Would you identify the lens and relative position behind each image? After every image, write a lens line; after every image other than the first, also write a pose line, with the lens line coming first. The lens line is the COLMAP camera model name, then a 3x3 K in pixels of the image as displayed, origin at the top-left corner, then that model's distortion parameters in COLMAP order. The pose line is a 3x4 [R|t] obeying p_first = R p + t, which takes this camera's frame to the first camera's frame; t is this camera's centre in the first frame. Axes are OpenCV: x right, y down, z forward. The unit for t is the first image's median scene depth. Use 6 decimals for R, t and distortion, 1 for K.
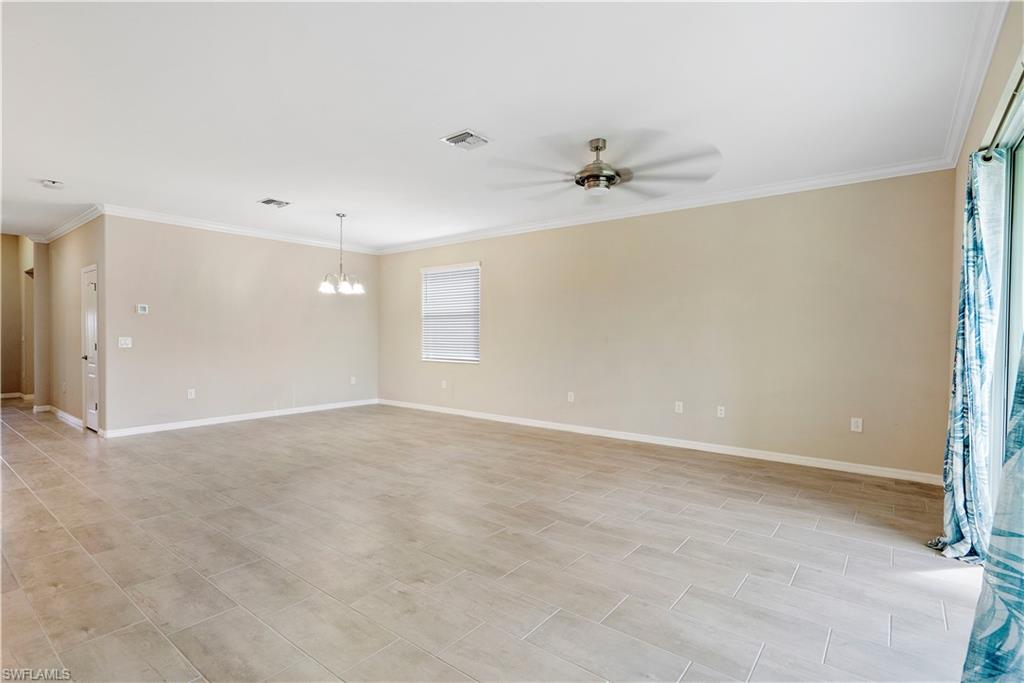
lens RADIAL K [[492.2, 0, 512.0], [0, 492.2, 341.5], [0, 0, 1]] dist [0.003563, 0.000512]
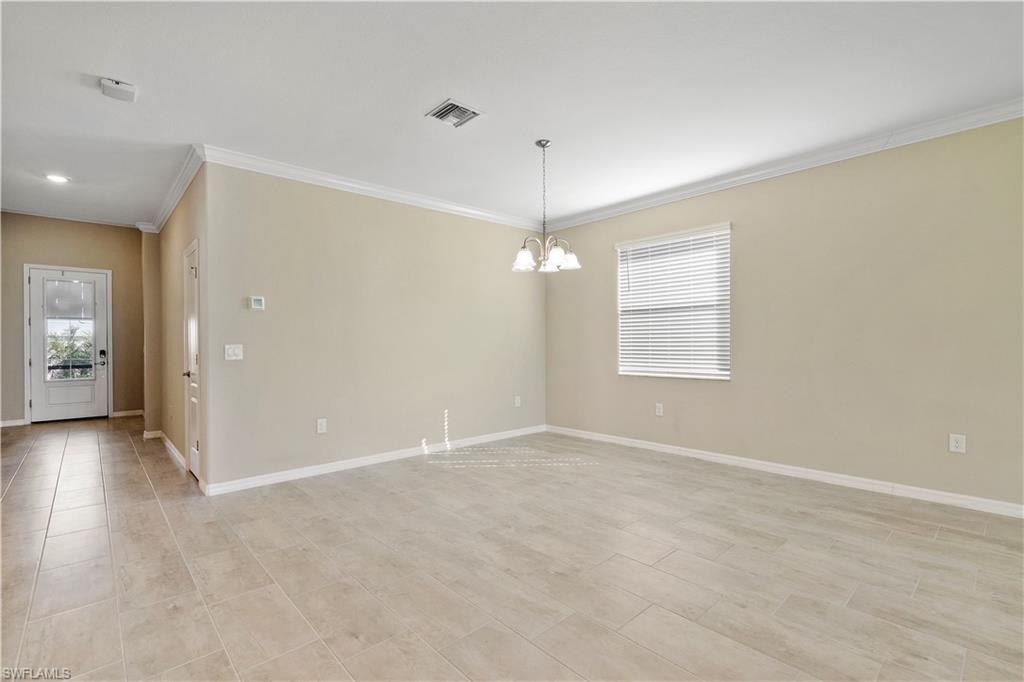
lens RADIAL K [[468.2, 0, 515.0], [0, 468.2, 342.5], [0, 0, 1]] dist [-0.001531, 0.000993]
pose [[0.986658, -0.013299, -0.162261, -0.298868], [0.010876, 0.999816, -0.015809, 0.002866], [0.162441, 0.013833, 0.986621, 0.427484]]
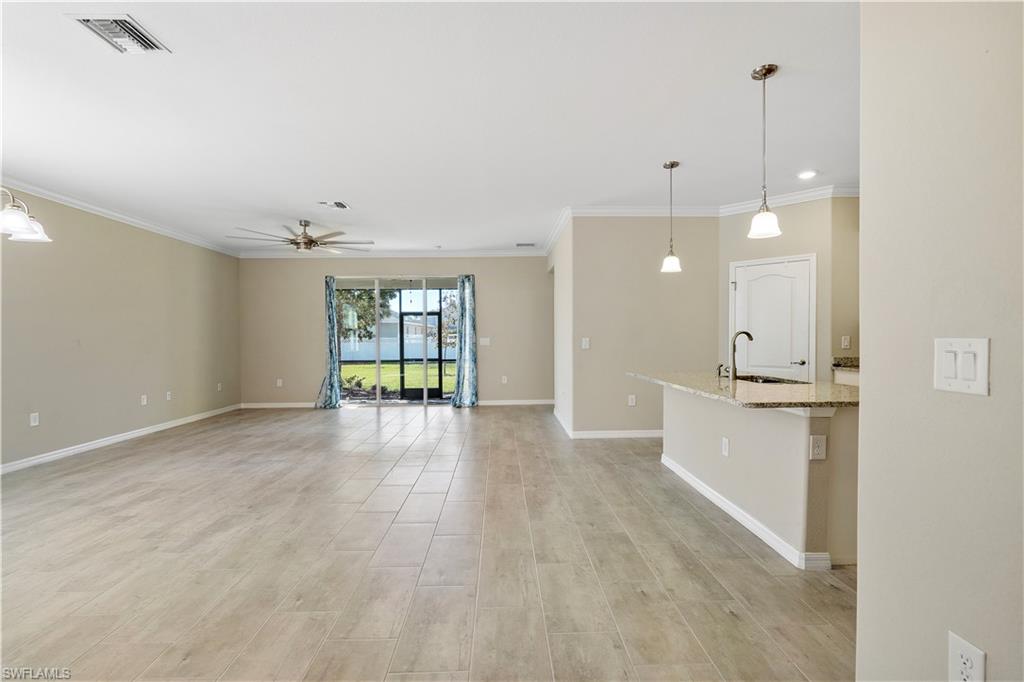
lens RADIAL K [[467.2, 0, 513.0], [0, 467.2, 345.7], [0, 0, 1]] dist [-0.002983, 0.000451]
pose [[-0.640568, -0.012064, 0.767806, -0.955573], [0.018030, 0.999365, 0.030745, -0.011025], [-0.767690, 0.033538, -0.639944, 0.939131]]
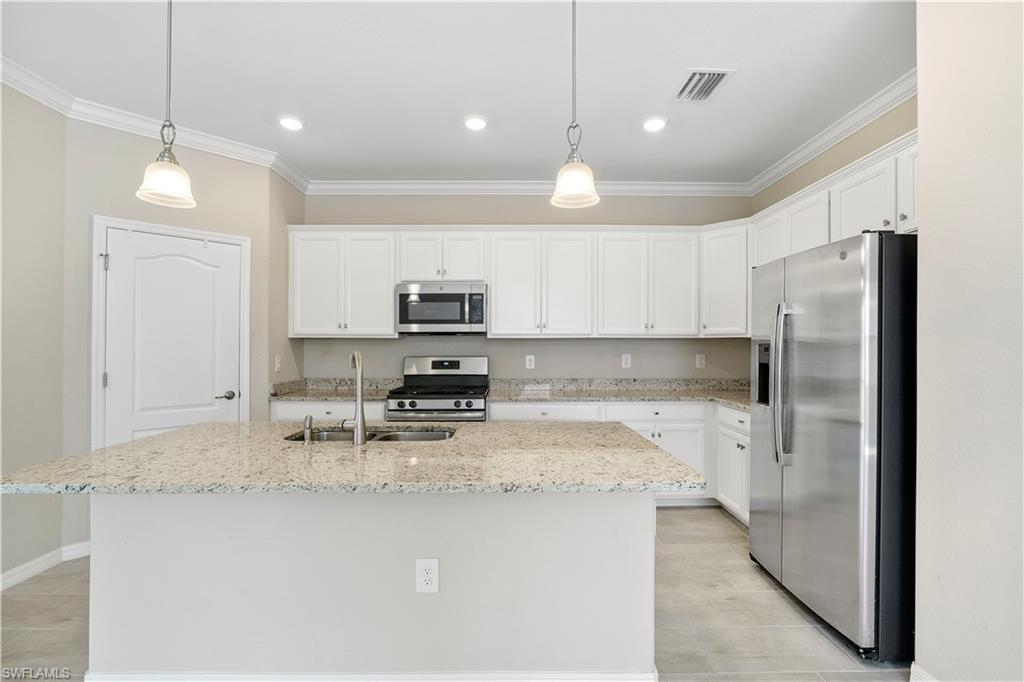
lens RADIAL K [[468.6, 0, 510.7], [0, 468.6, 347.1], [0, 0, 1]] dist [-0.009125, 0.000645]
pose [[-0.781668, -0.003154, -0.623687, -0.559356], [-0.014095, 0.999821, 0.012608, -0.015399], [0.623536, 0.018646, -0.781572, 0.657655]]
